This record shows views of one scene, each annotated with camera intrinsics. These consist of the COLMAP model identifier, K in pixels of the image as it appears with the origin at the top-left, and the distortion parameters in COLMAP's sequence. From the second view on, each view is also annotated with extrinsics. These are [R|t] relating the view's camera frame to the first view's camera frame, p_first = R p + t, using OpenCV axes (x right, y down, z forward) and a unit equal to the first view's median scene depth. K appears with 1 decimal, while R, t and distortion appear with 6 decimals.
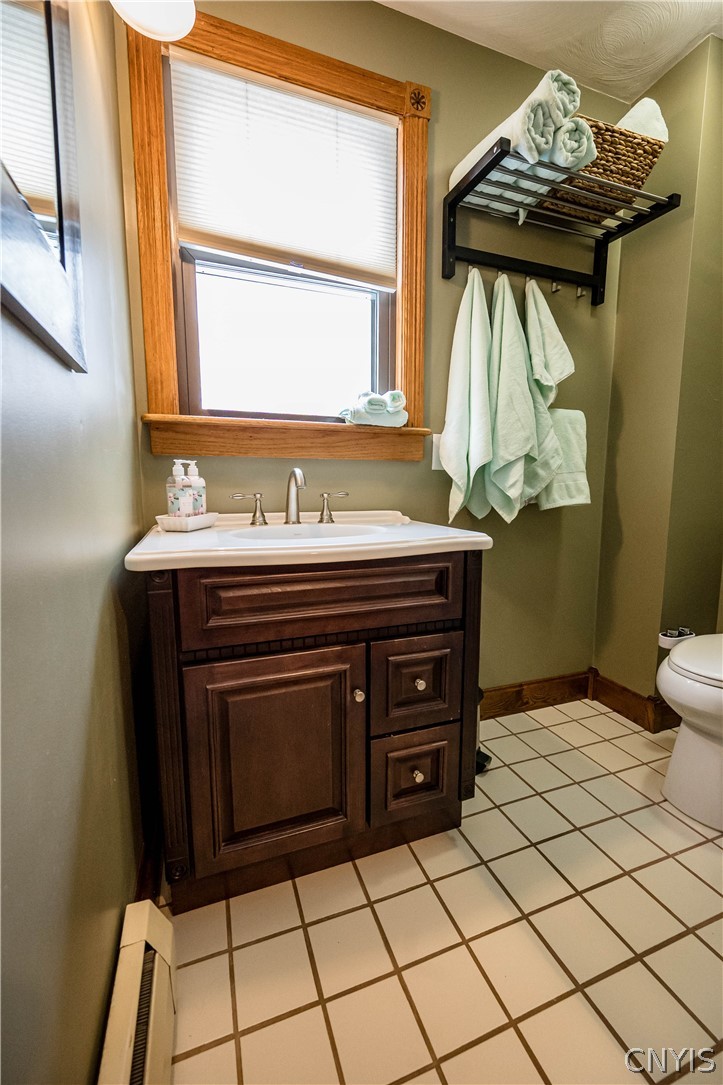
lens RADIAL K [[426.0, 0, 360.0], [0, 426.0, 544.8], [0, 0, 1]] dist [-0.000801, -0.000213]
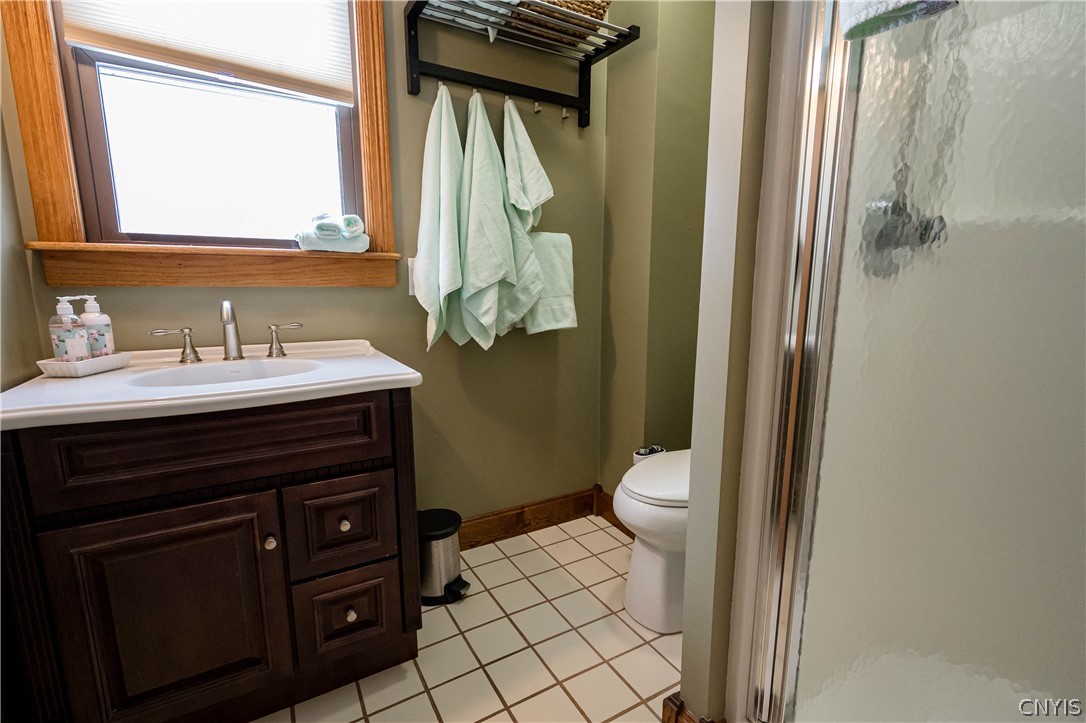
lens RADIAL K [[465.1, 0, 547.8], [0, 465.1, 363.5], [0, 0, 1]] dist [-0.001914, -0.000454]
pose [[0.987987, -0.026748, 0.152204, 0.352686], [0.021165, 0.999046, 0.038186, -0.062655], [-0.153081, -0.034506, 0.987611, -0.100120]]
